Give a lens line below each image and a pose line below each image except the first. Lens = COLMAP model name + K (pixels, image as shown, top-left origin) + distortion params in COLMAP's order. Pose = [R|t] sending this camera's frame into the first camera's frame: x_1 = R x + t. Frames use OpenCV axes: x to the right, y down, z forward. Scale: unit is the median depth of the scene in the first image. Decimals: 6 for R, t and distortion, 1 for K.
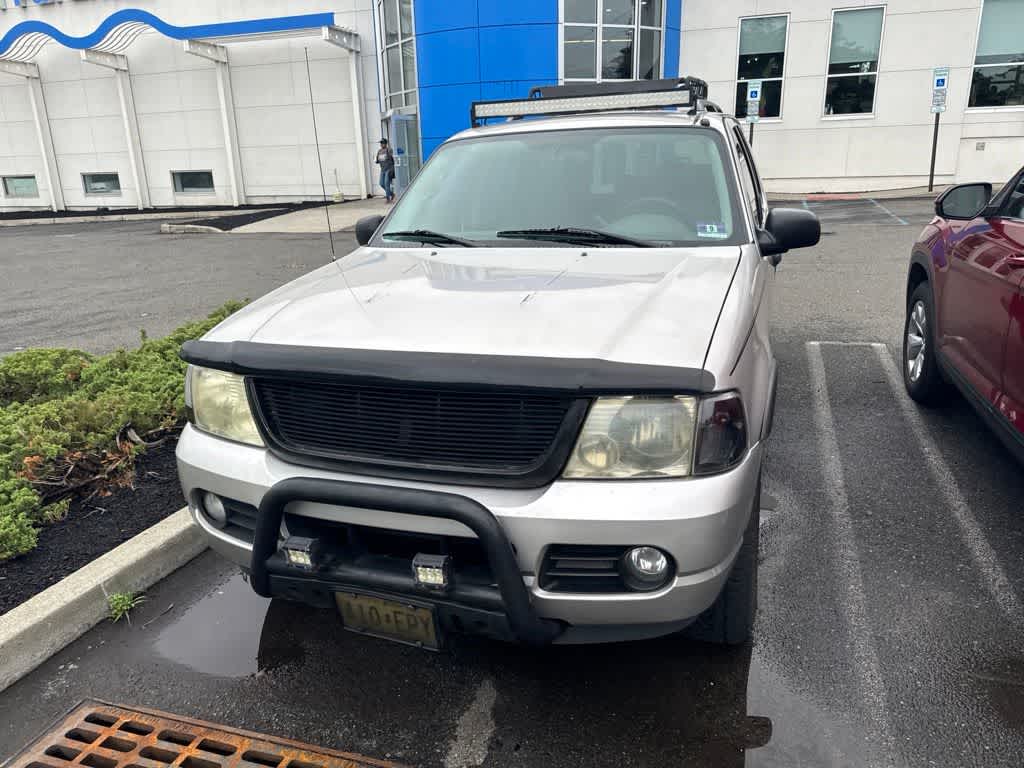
lens RADIAL K [[712.2, 0, 517.4], [0, 712.2, 402.0], [0, 0, 1]] dist [0.026773, -0.024551]
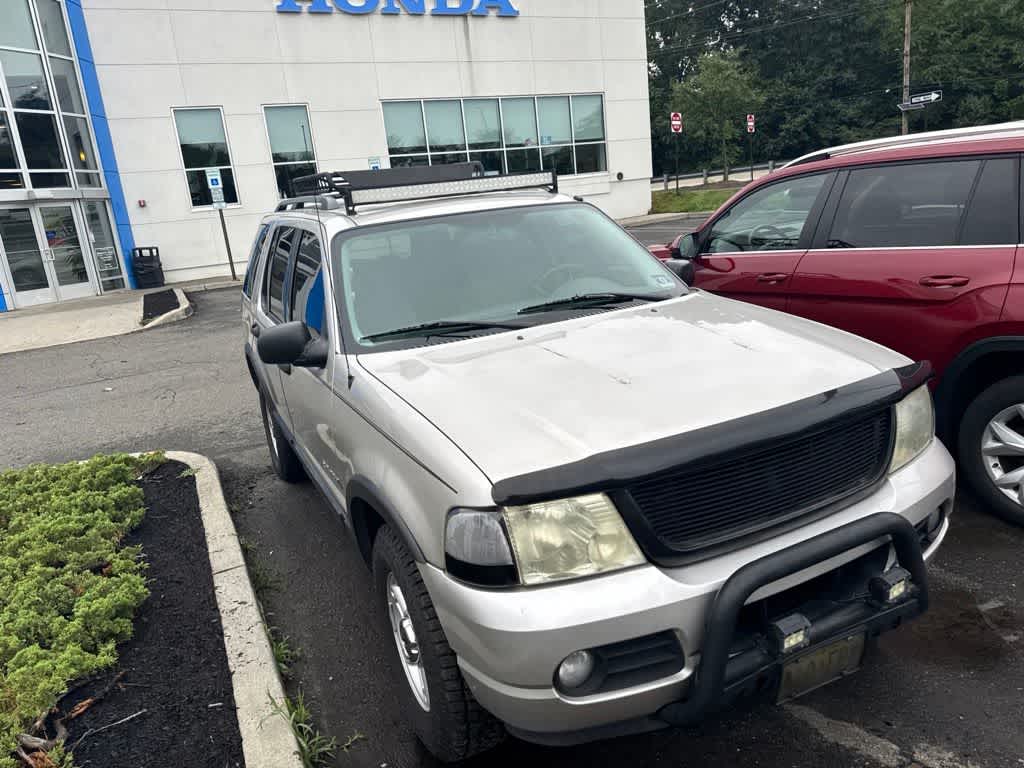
lens RADIAL K [[712.2, 0, 508.5], [0, 712.2, 405.3], [0, 0, 1]] dist [0.026773, -0.024551]
pose [[0.707265, -0.232036, 0.667783, -0.682250], [0.300103, 0.953810, 0.013577, -0.123379], [-0.640089, 0.190801, 0.744232, 0.286449]]
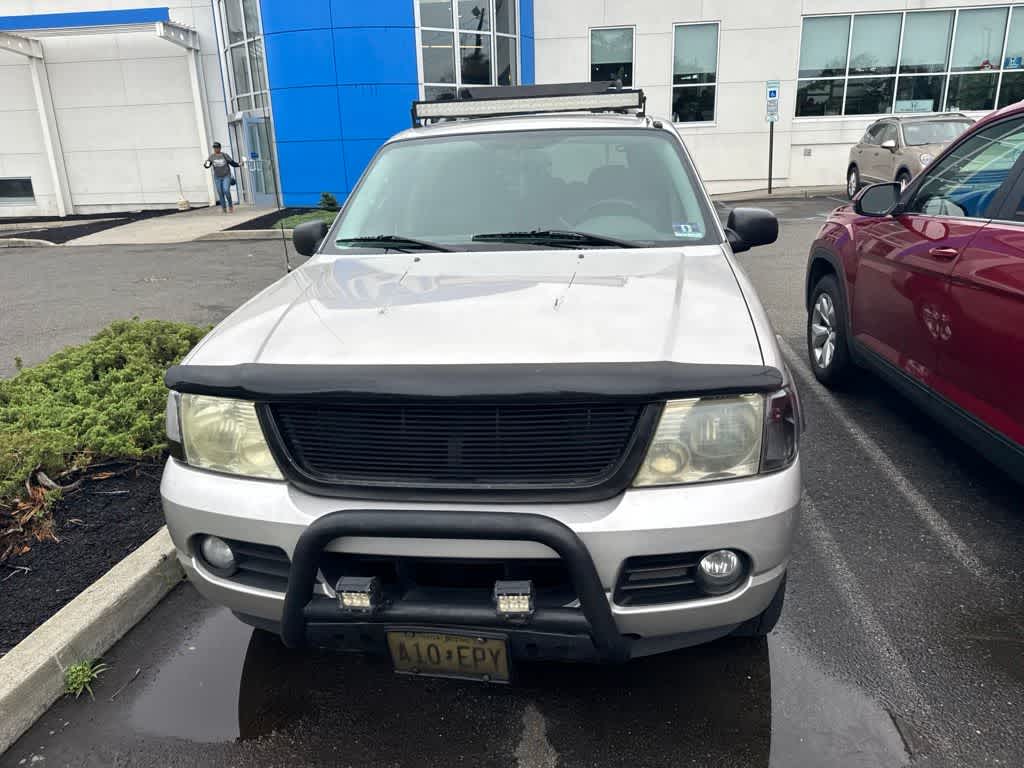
lens RADIAL K [[712.2, 0, 512.3], [0, 712.2, 403.0], [0, 0, 1]] dist [0.026773, -0.024551]
pose [[0.980491, -0.063418, 0.186050, -0.158444], [0.064550, 0.997915, -0.000024, -0.010126], [-0.185661, 0.012033, 0.982540, 0.047425]]
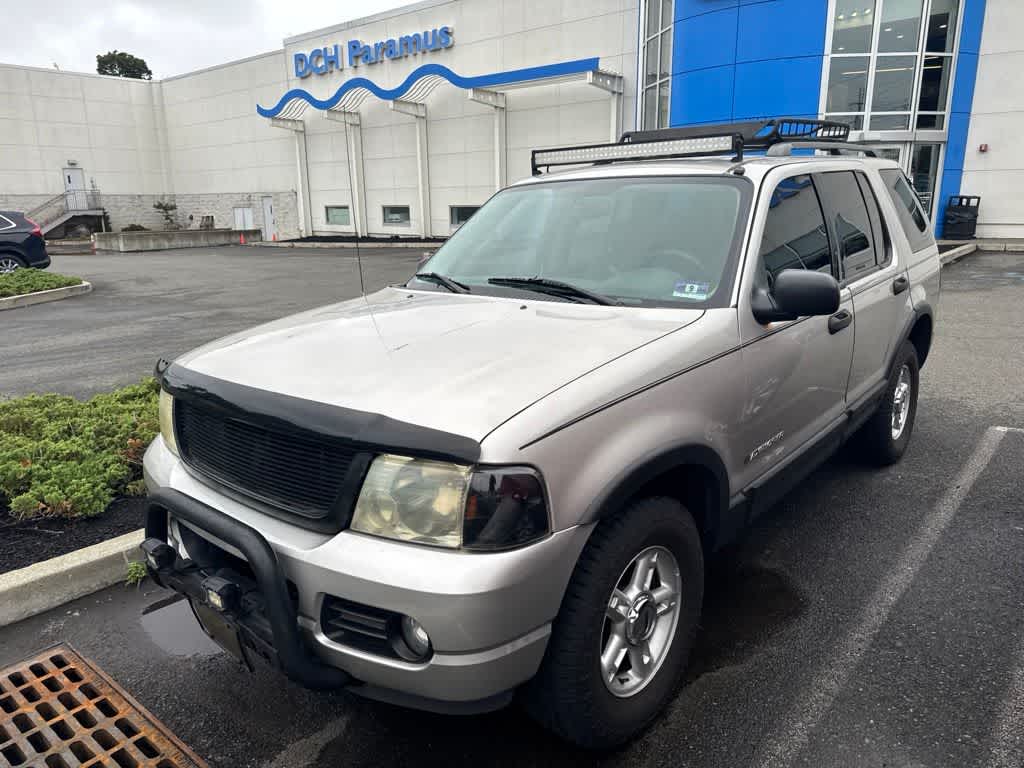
lens RADIAL K [[712.2, 0, 514.9], [0, 712.2, 404.8], [0, 0, 1]] dist [0.026773, -0.024551]
pose [[0.928936, 0.115208, -0.351860, 0.360800], [-0.129403, 0.991446, -0.017008, -0.046637], [0.346891, 0.061332, 0.935898, 0.074600]]
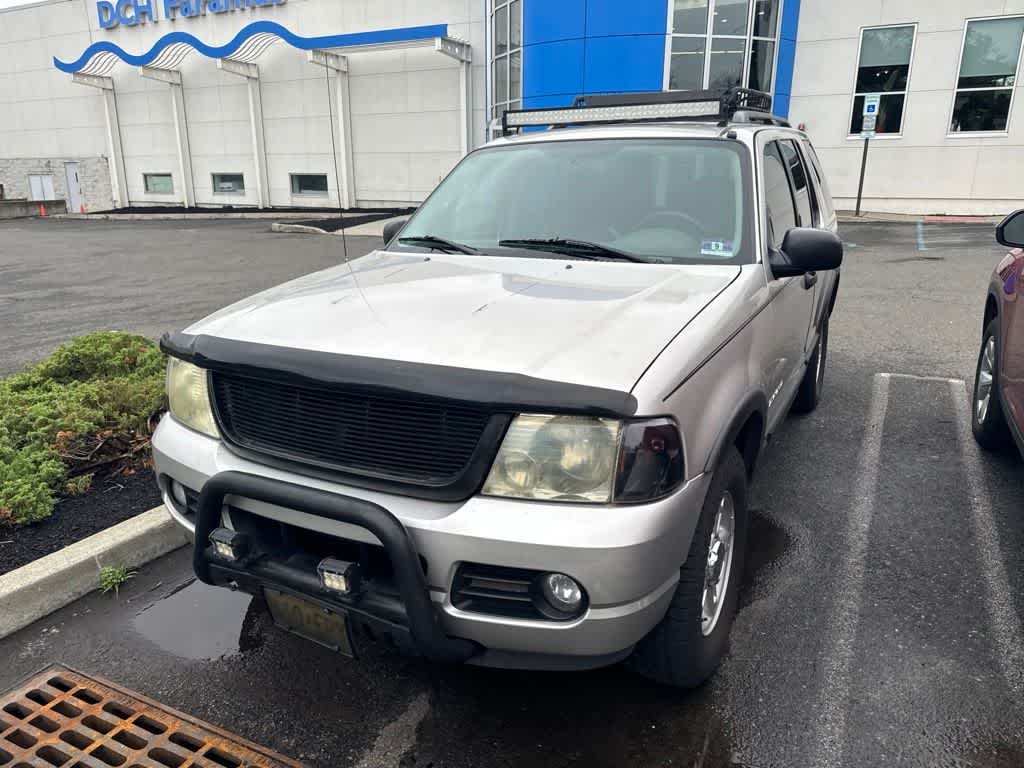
lens RADIAL K [[712.2, 0, 516.4], [0, 712.2, 403.7], [0, 0, 1]] dist [0.026773, -0.024551]
pose [[0.988062, 0.071319, -0.136558, 0.138771], [-0.072810, 0.997328, -0.005949, -0.008357], [0.135769, 0.015821, 0.990614, 0.026409]]
